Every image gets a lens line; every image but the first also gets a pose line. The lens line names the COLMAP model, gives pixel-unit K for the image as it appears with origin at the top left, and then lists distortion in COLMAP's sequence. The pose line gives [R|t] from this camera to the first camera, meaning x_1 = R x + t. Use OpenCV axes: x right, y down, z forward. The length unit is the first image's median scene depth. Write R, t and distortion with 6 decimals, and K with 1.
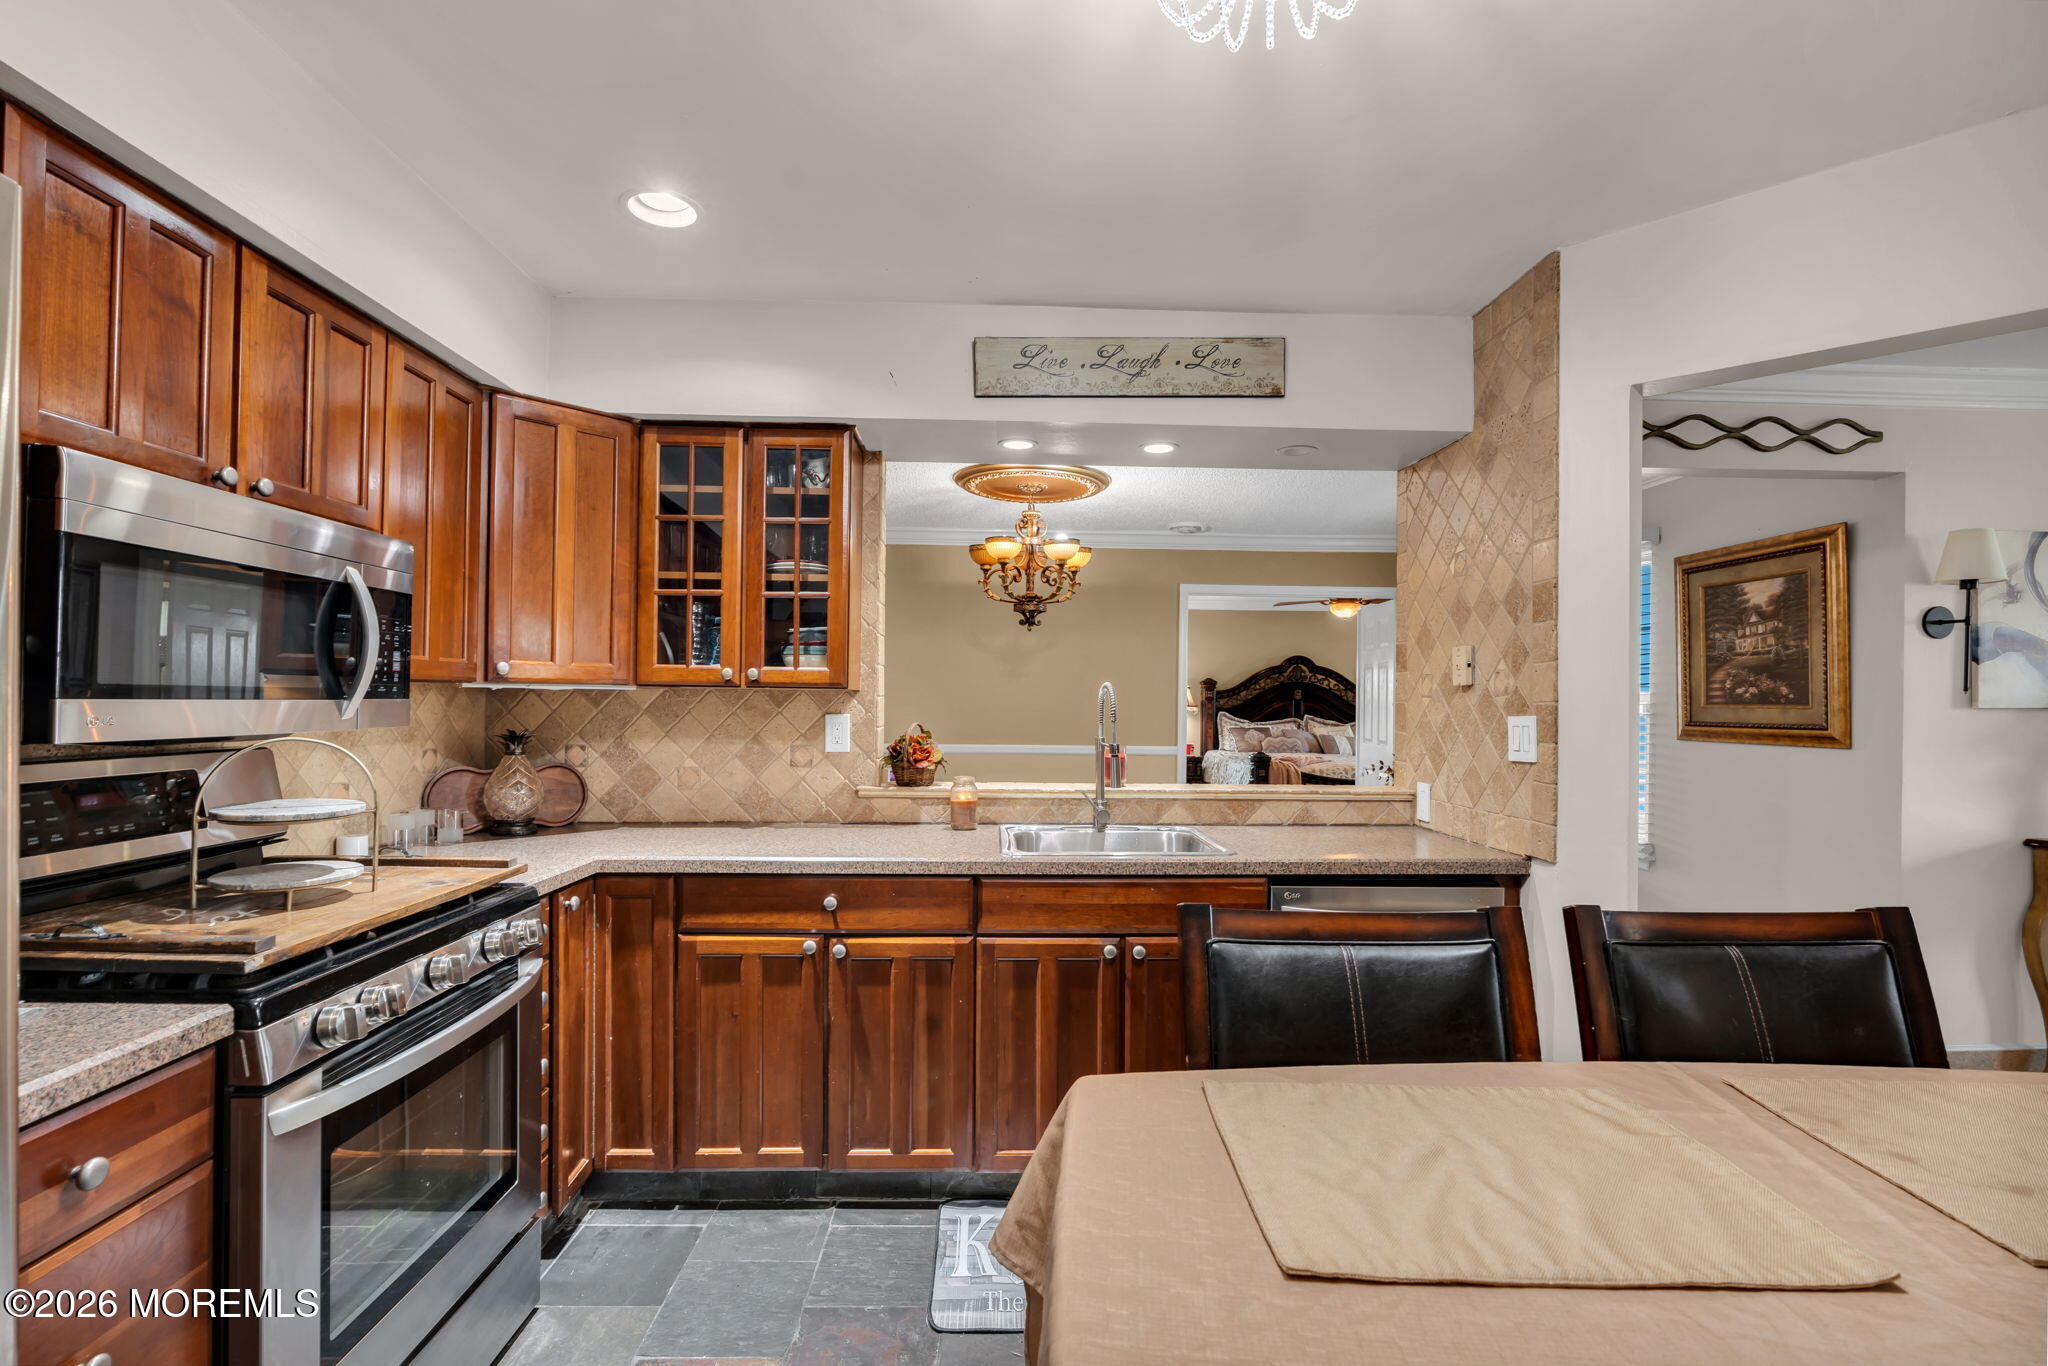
lens RADIAL K [[932.5, 0, 1024.2], [0, 932.5, 703.0], [0, 0, 1]] dist [-0.000735, 0.000280]
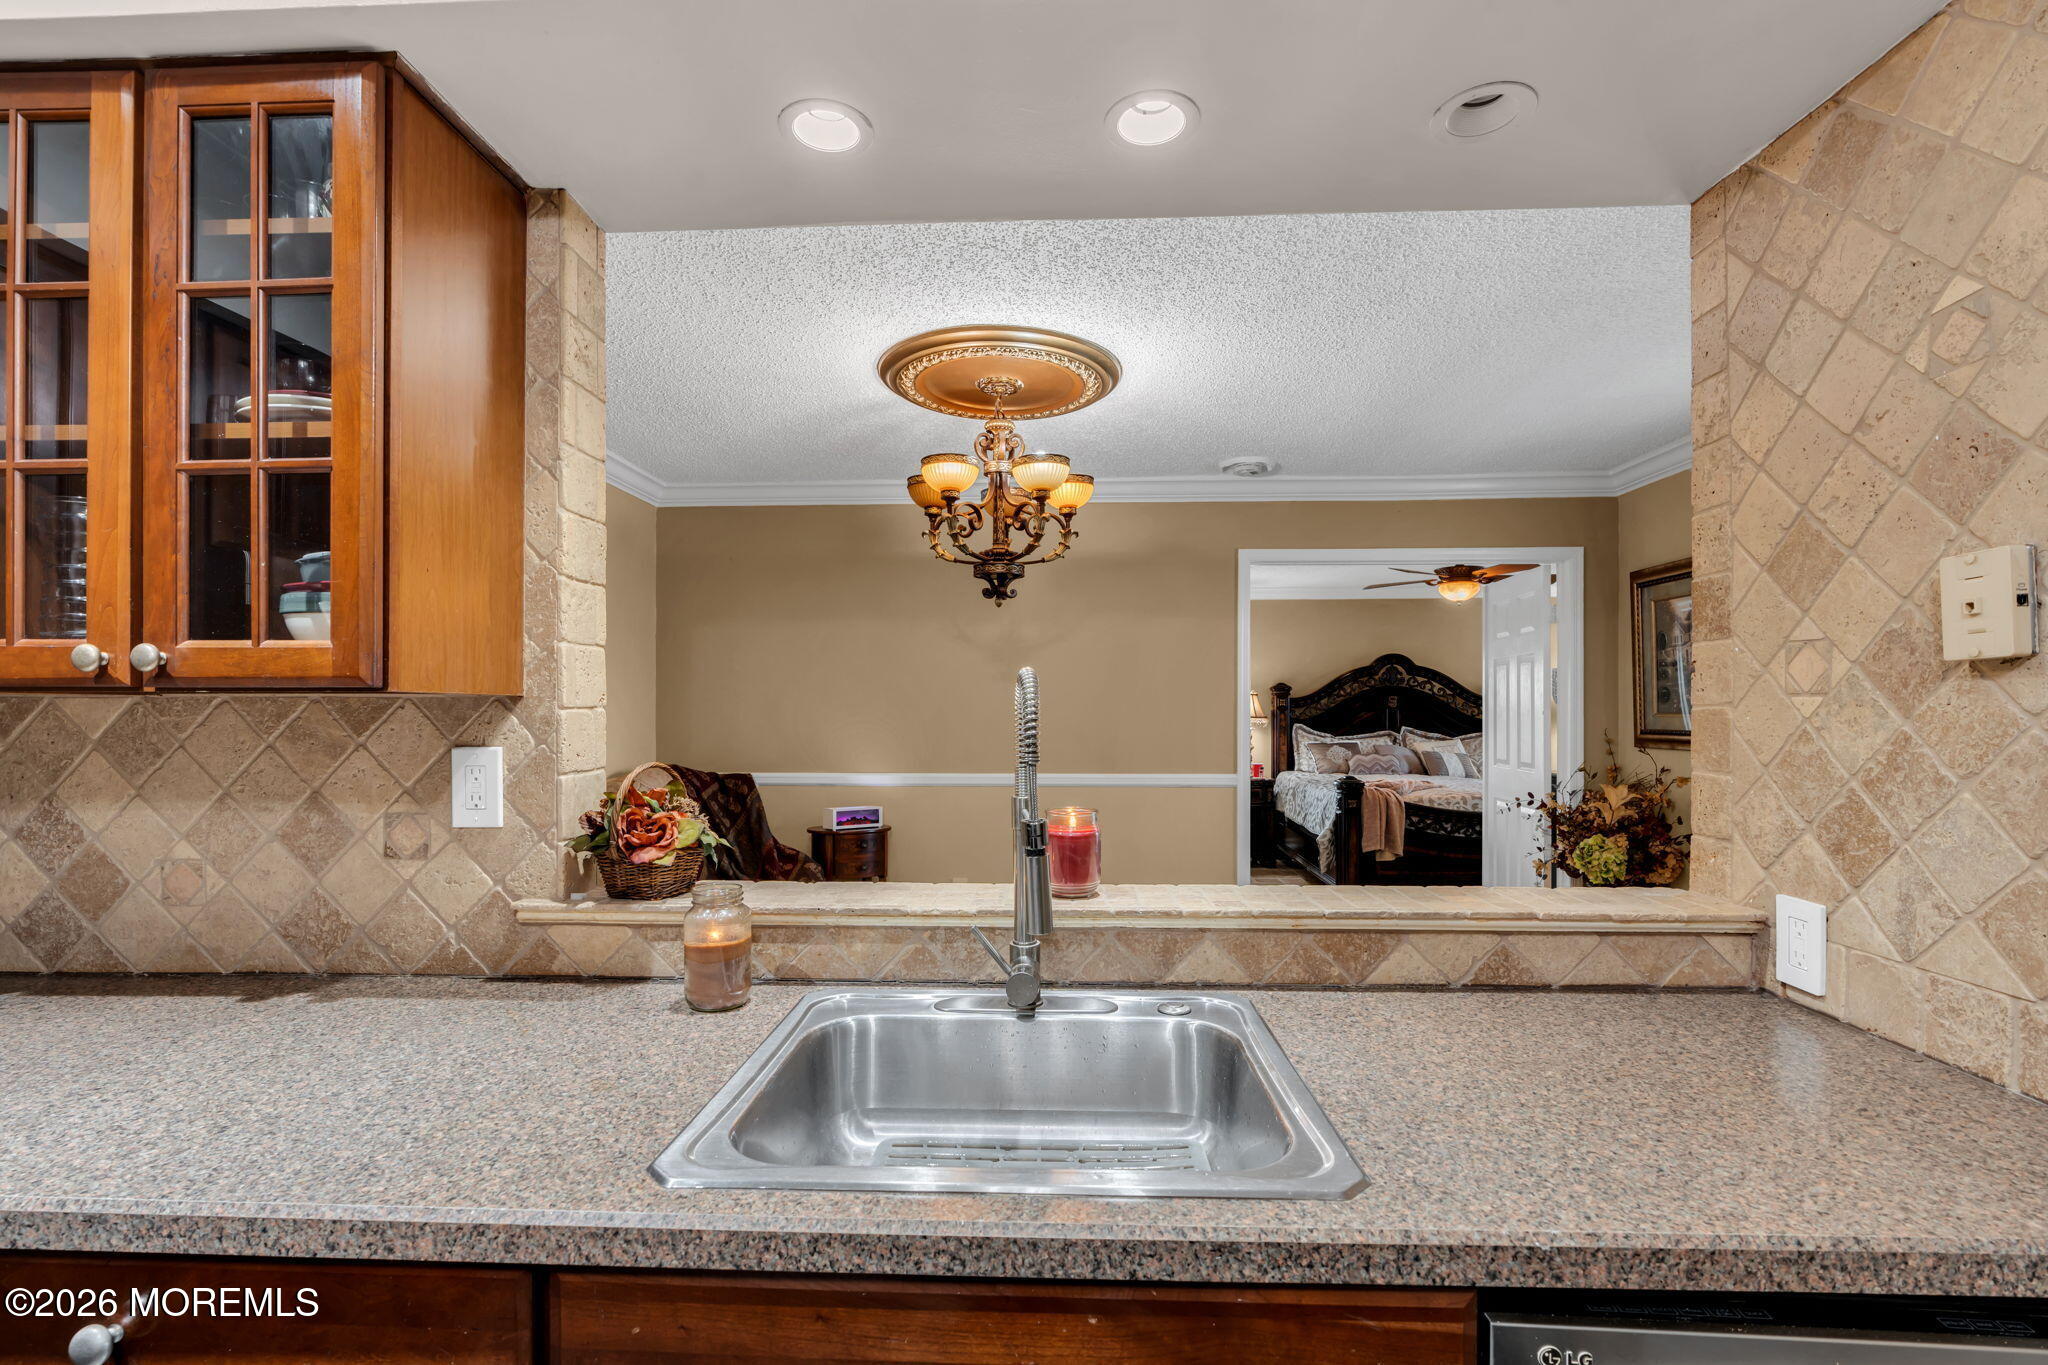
lens RADIAL K [[944.4, 0, 1014.3], [0, 944.4, 722.3], [0, 0, 1]] dist [-0.002299, -0.000149]
pose [[0.996665, -0.010936, -0.080869, 0.108495], [0.011494, 0.999913, 0.006442, -0.000625], [0.080792, -0.007350, 0.996704, 0.537382]]
